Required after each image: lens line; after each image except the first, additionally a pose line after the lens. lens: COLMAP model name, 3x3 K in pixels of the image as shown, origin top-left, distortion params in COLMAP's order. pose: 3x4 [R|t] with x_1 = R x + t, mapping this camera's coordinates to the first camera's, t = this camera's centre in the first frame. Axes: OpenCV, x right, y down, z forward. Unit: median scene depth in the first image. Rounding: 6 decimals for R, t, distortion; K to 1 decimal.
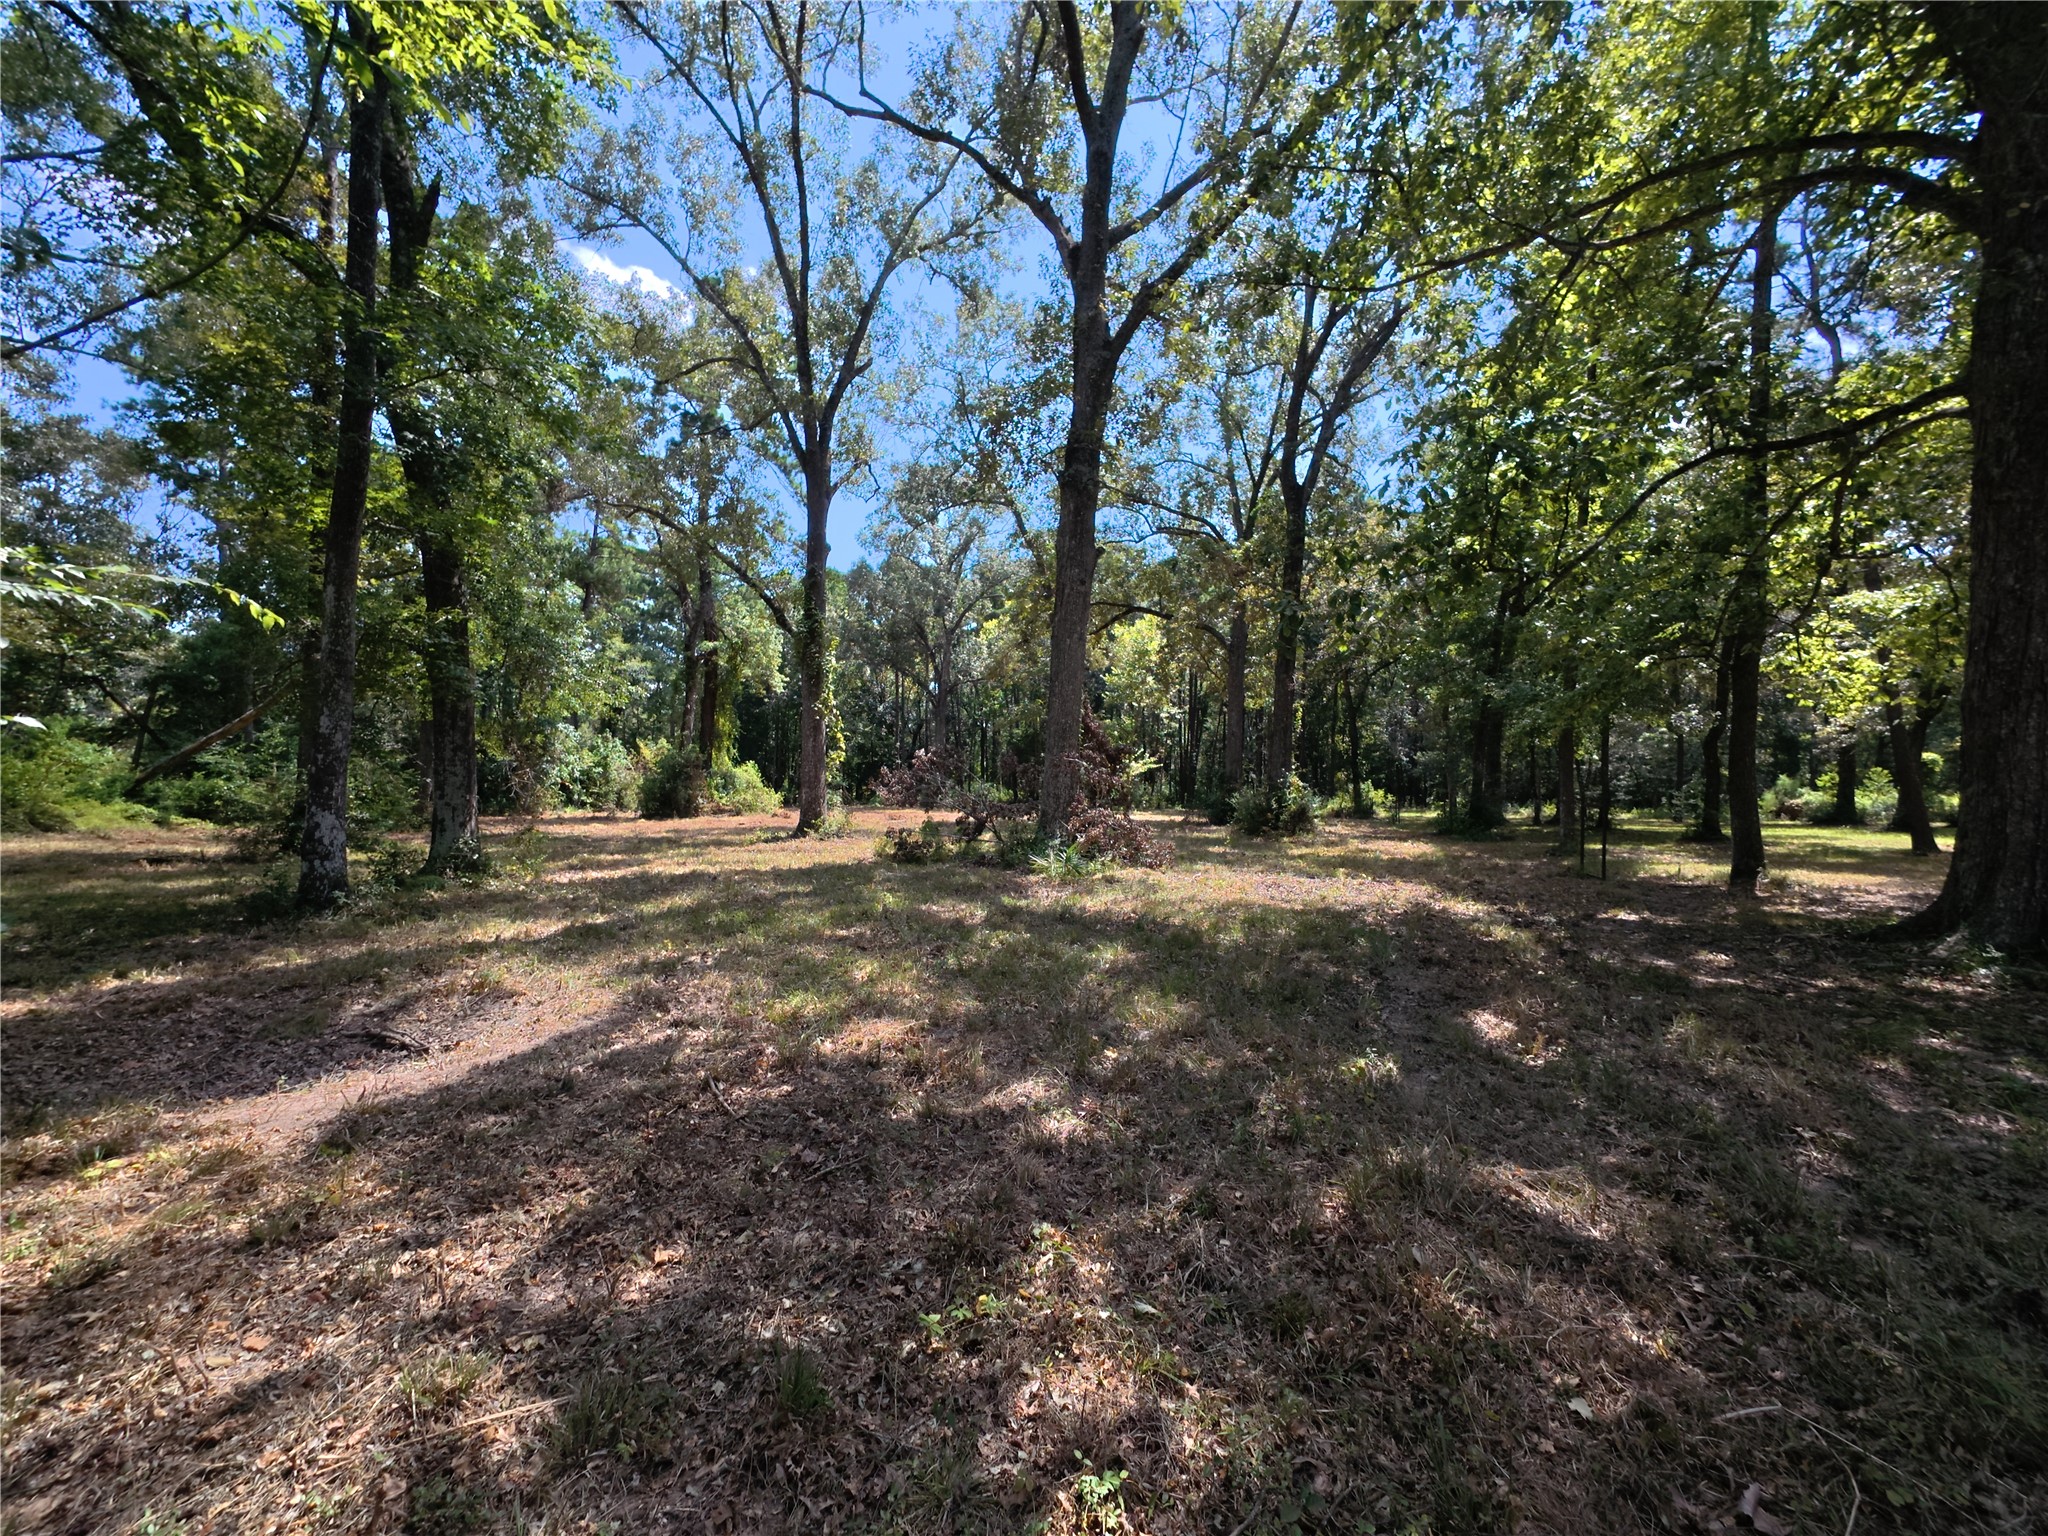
lens RADIAL K [[860.9, 0, 1024.0], [0, 860.9, 768.0], [0, 0, 1]] dist [0.033993, 0.001019]
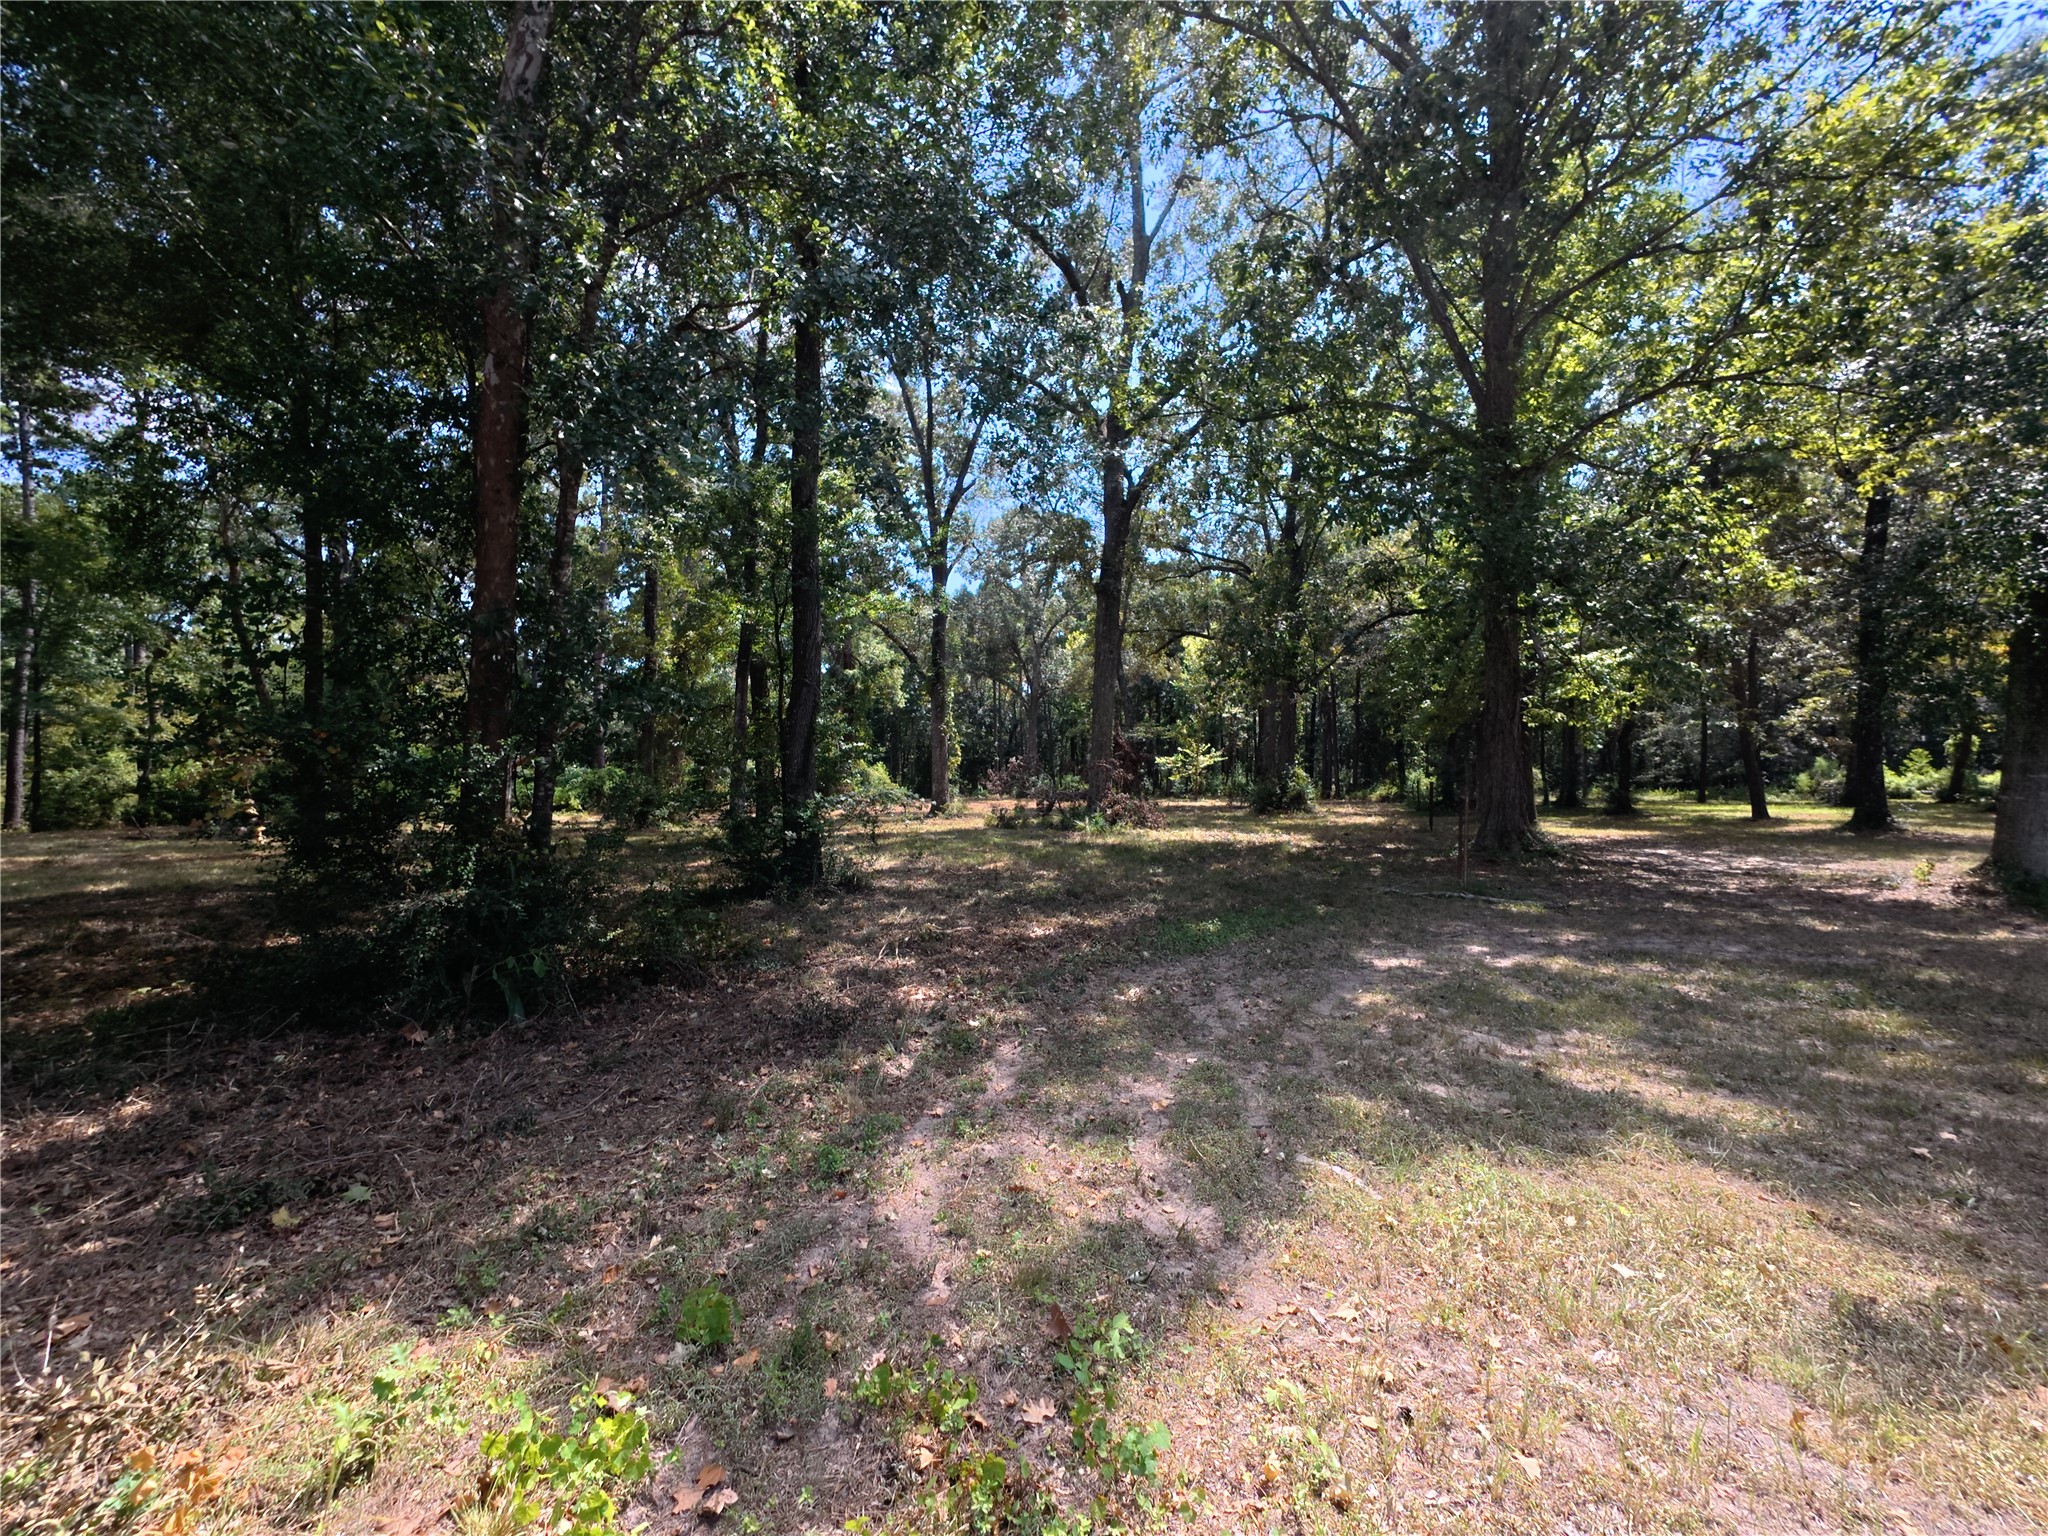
lens RADIAL K [[860.9, 0, 1024.0], [0, 860.9, 768.0], [0, 0, 1]] dist [0.033993, 0.001019]
pose [[0.993556, -0.016511, -0.112136, 0.031545], [0.017537, 0.999813, 0.008168, -0.006755], [0.111980, -0.010081, 0.993659, -0.231891]]
